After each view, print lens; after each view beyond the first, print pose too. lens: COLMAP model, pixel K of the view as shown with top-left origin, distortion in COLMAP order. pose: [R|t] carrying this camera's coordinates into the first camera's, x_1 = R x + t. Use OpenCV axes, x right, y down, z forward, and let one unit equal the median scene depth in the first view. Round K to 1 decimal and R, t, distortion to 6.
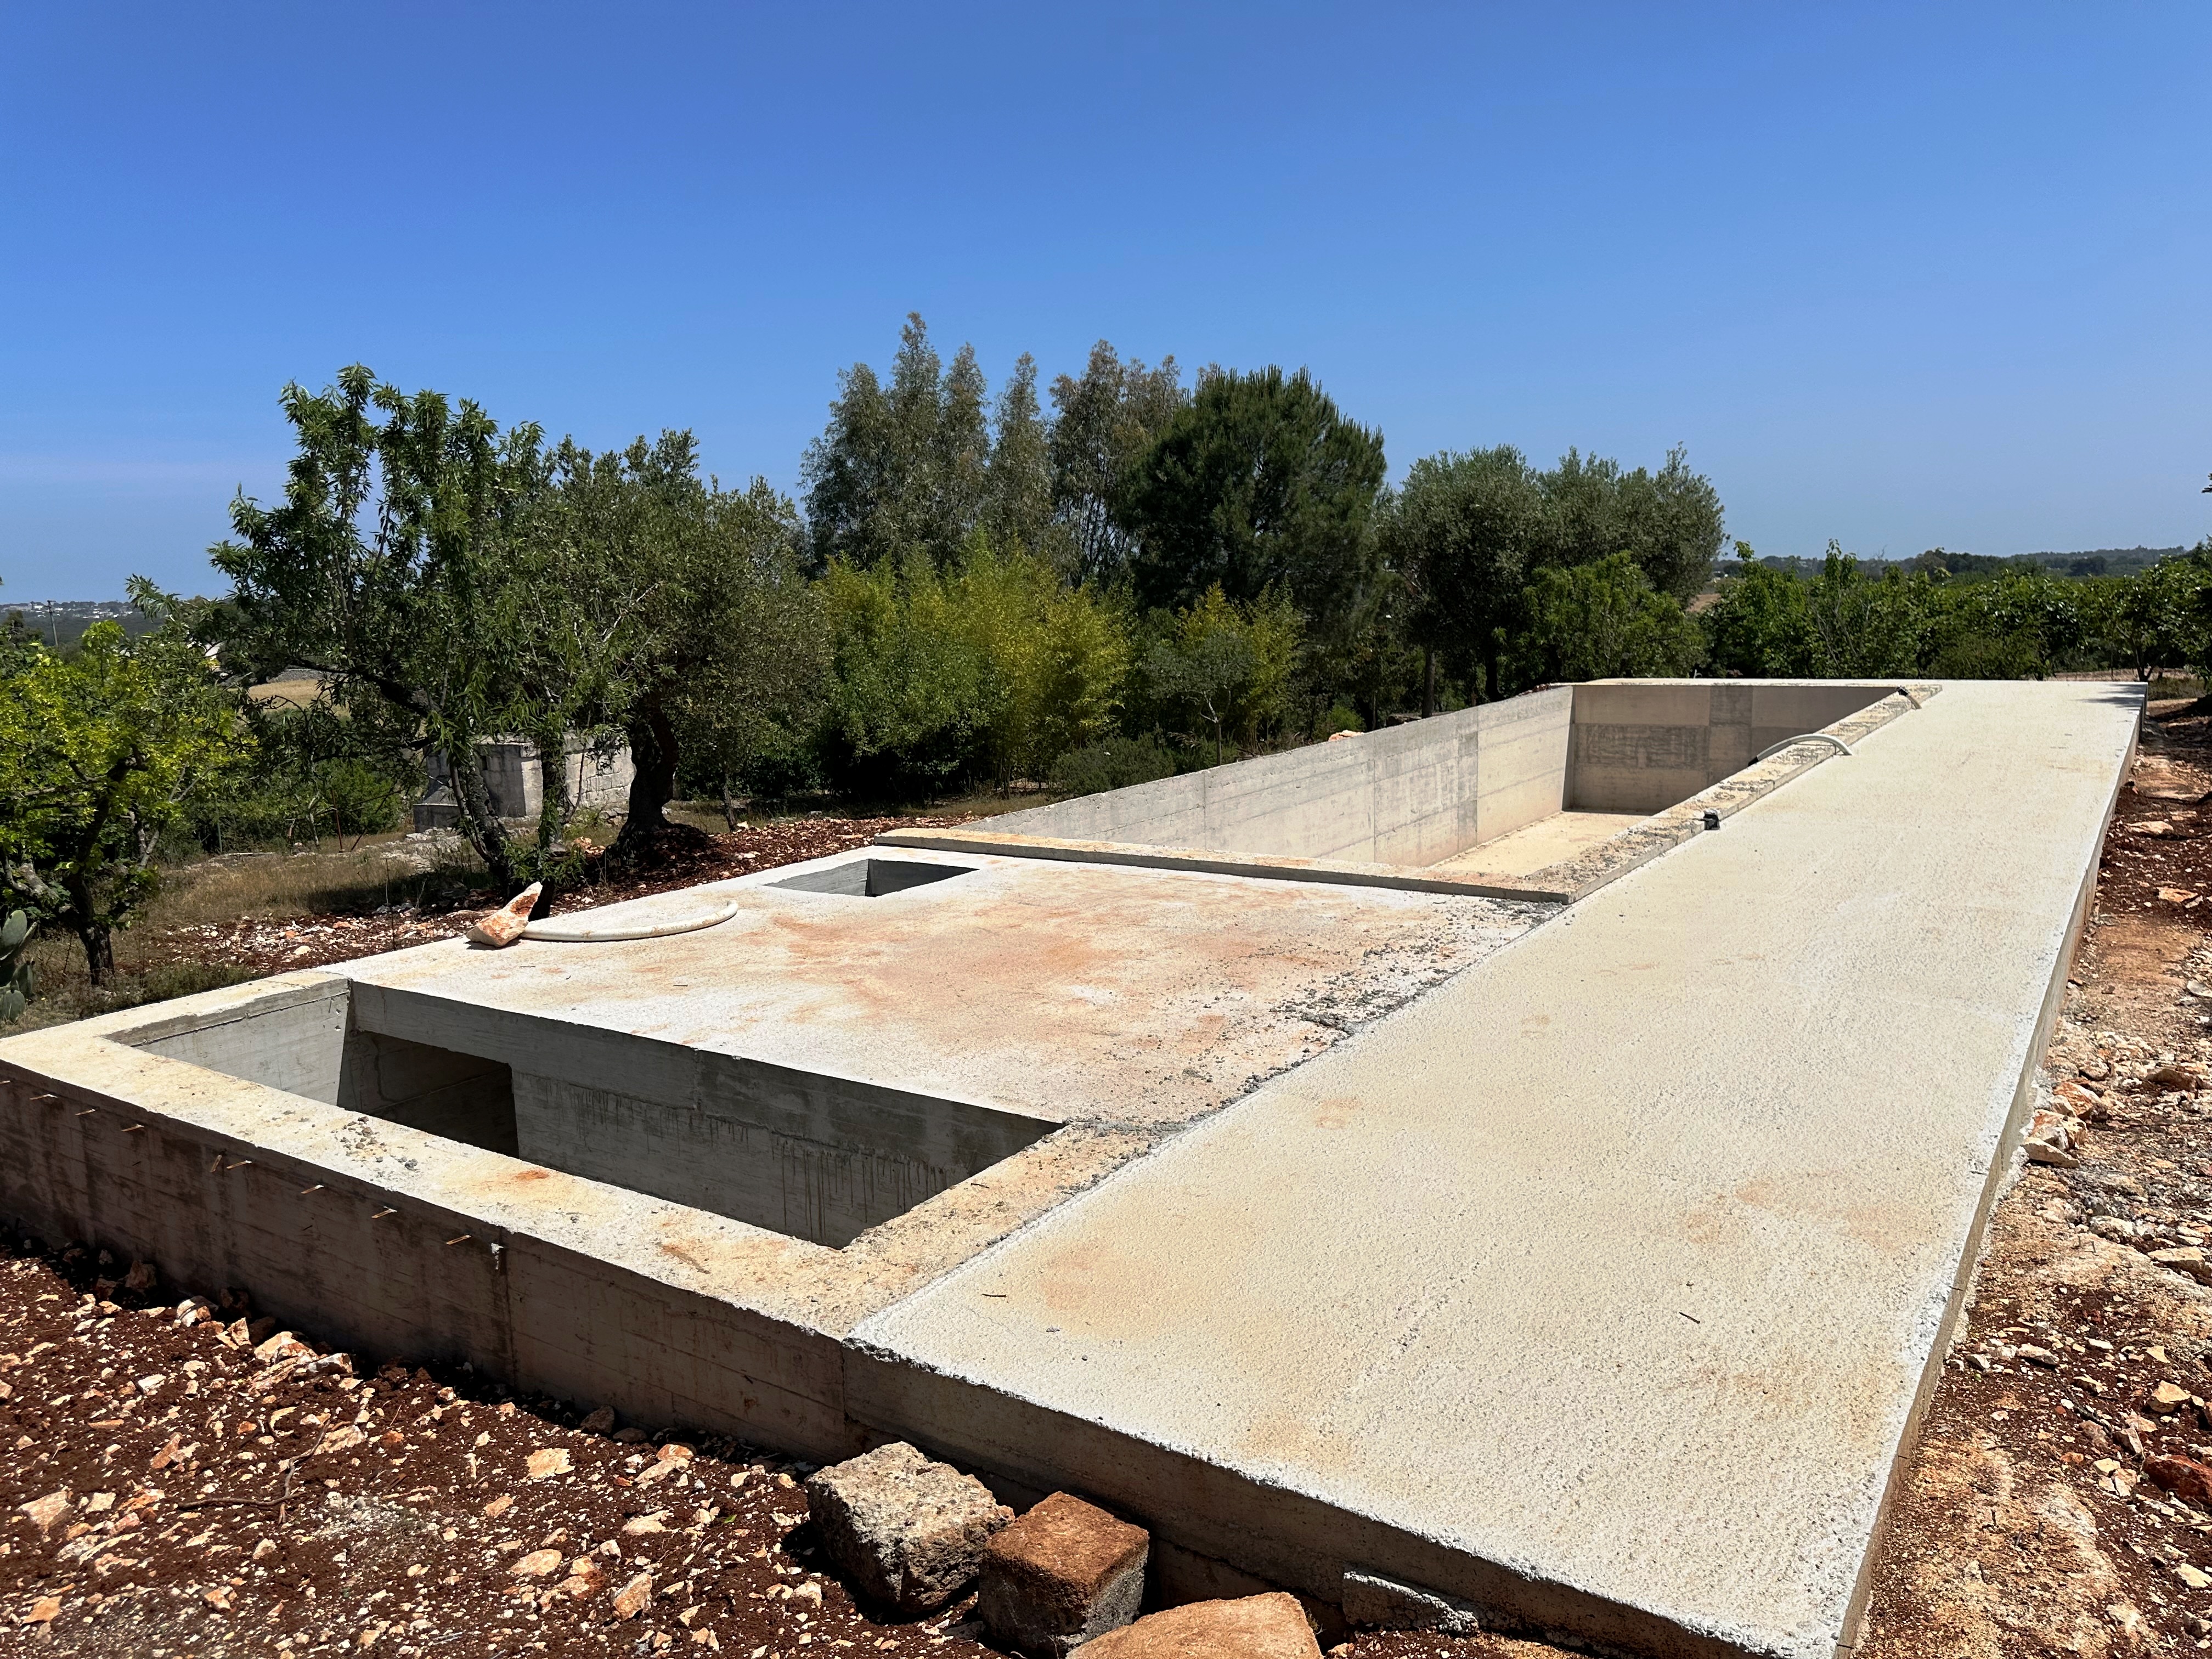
lens RADIAL K [[1545.2, 0, 1118.5], [0, 1545.2, 834.9], [0, 0, 1]] dist [0.163875, -0.307950]
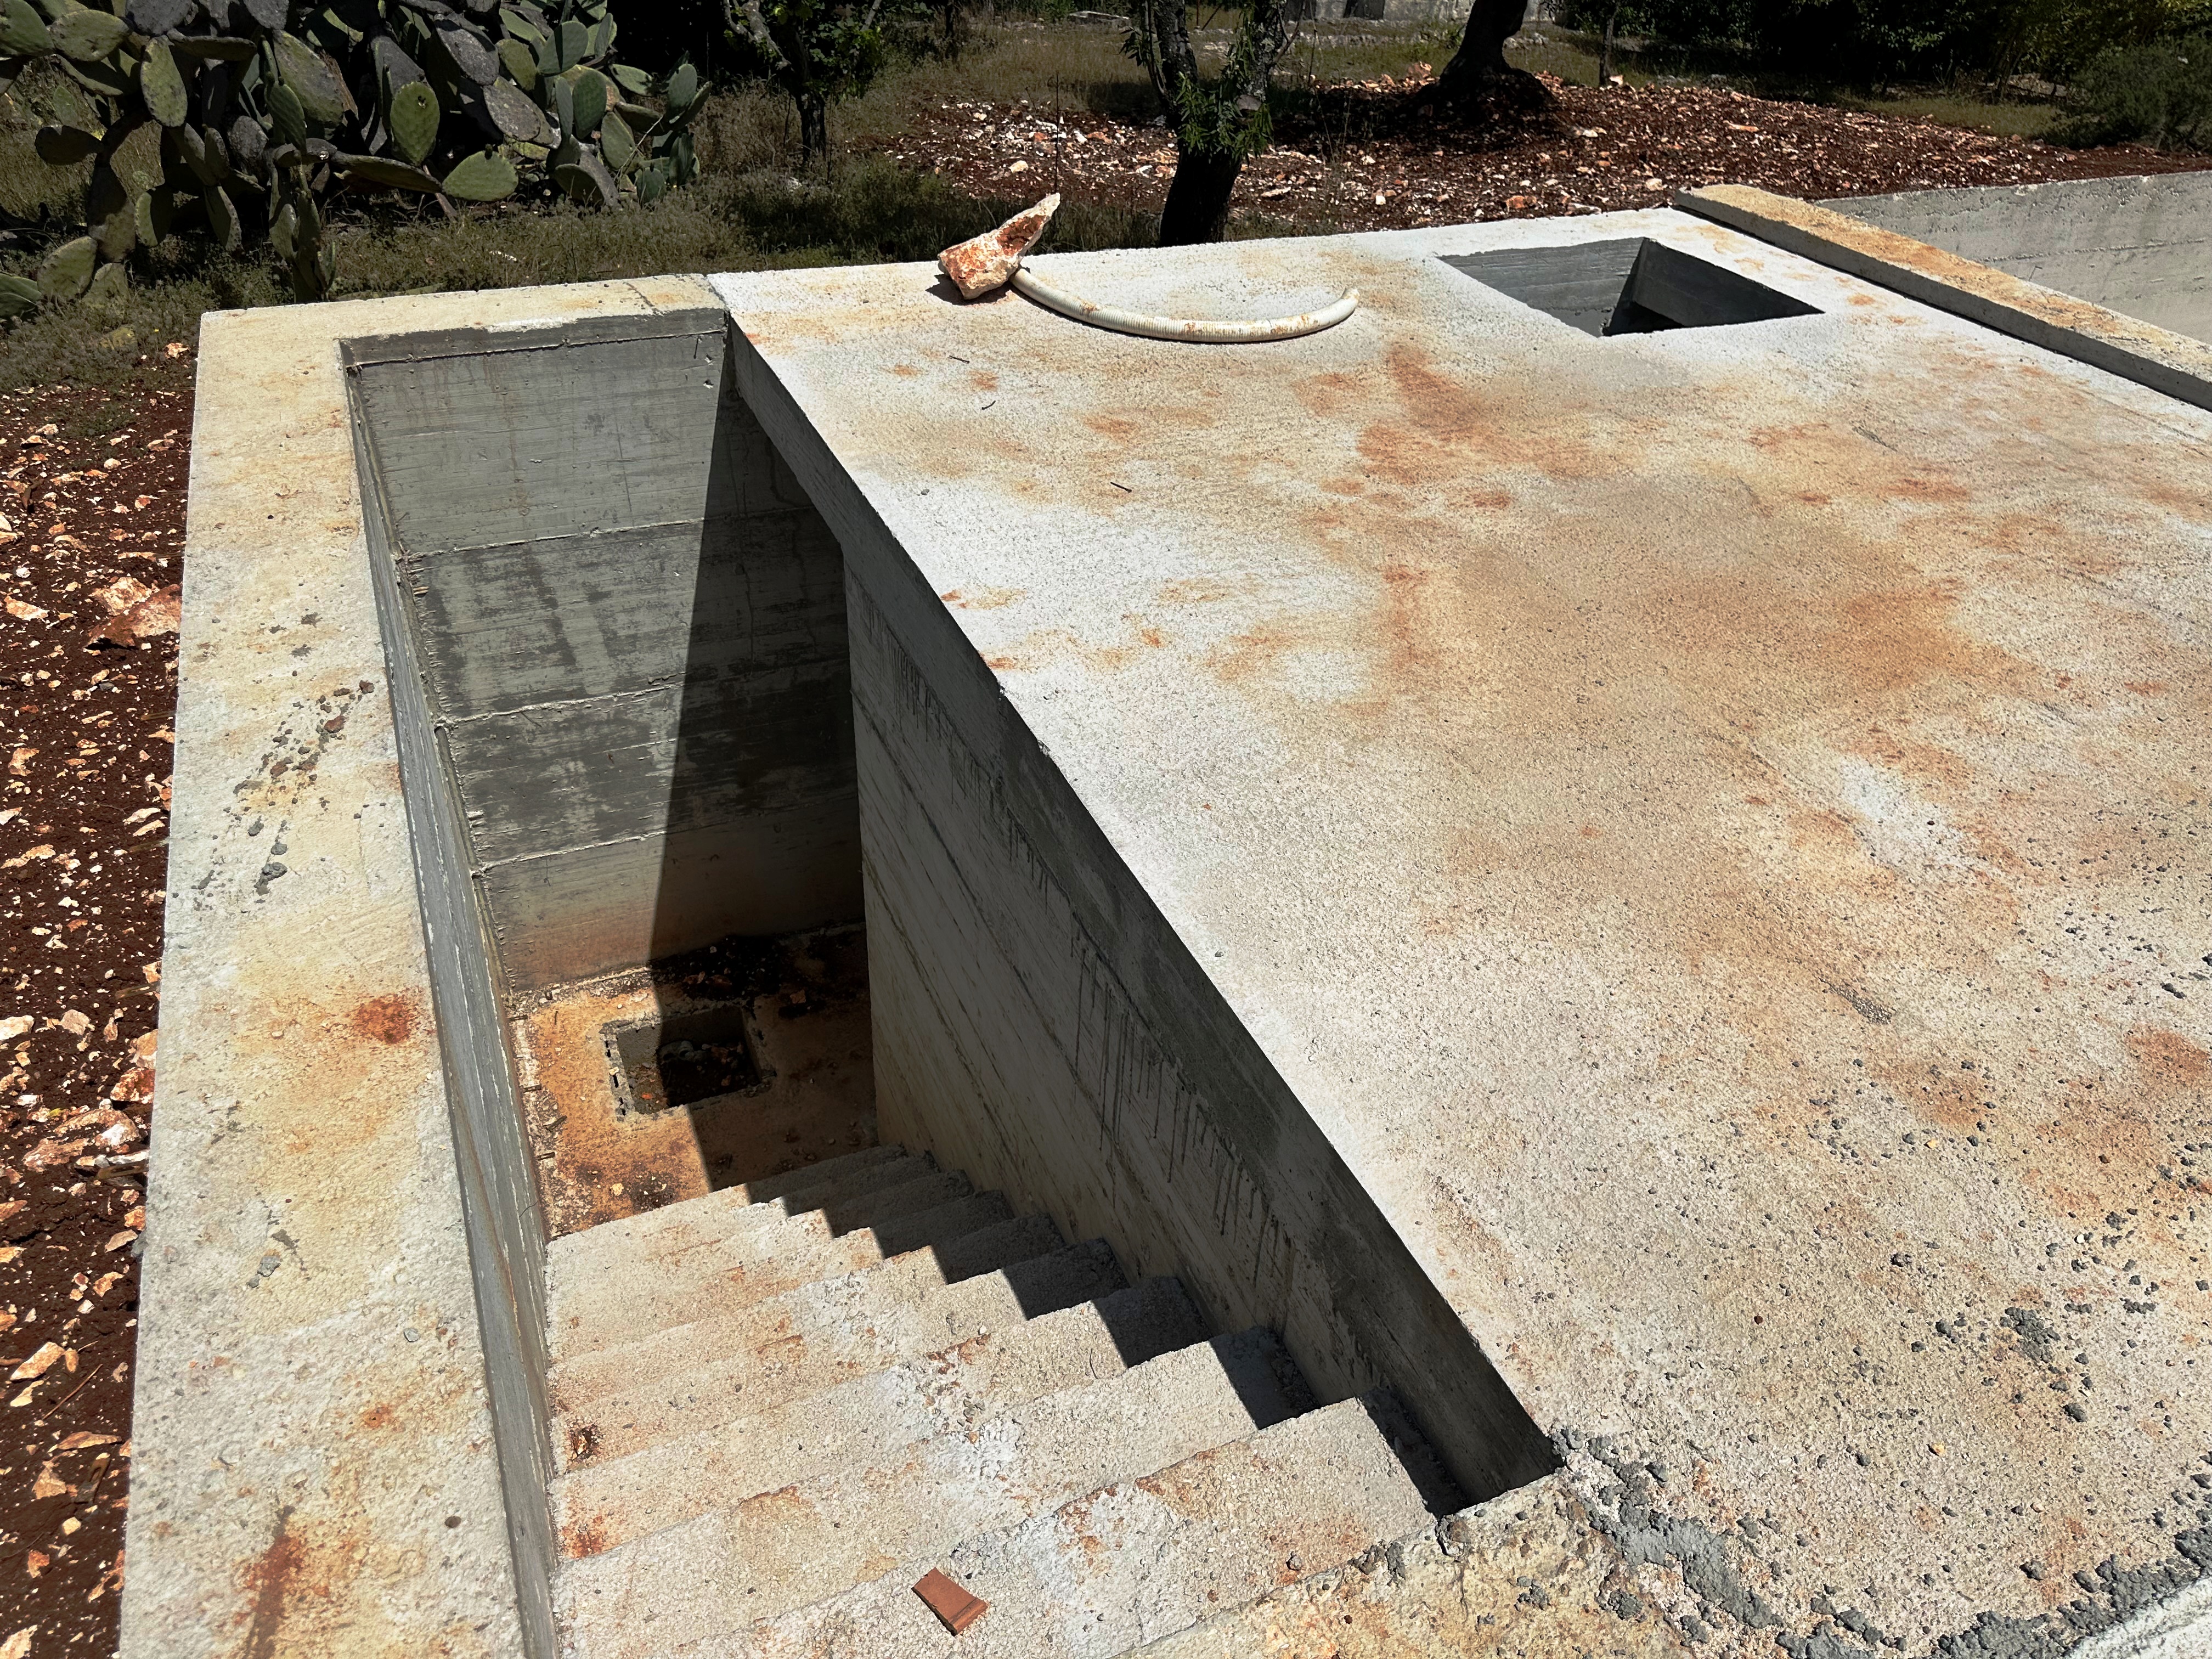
lens RADIAL K [[1568.9, 0, 1106.0], [0, 1568.9, 829.5], [0, 0, 1]] dist [0.029624, -0.032375]
pose [[0.839857, 0.371457, -0.395803, -0.019185], [-0.159871, 0.866107, 0.473602, -0.052165], [0.518730, -0.334481, 0.786792, 0.465109]]
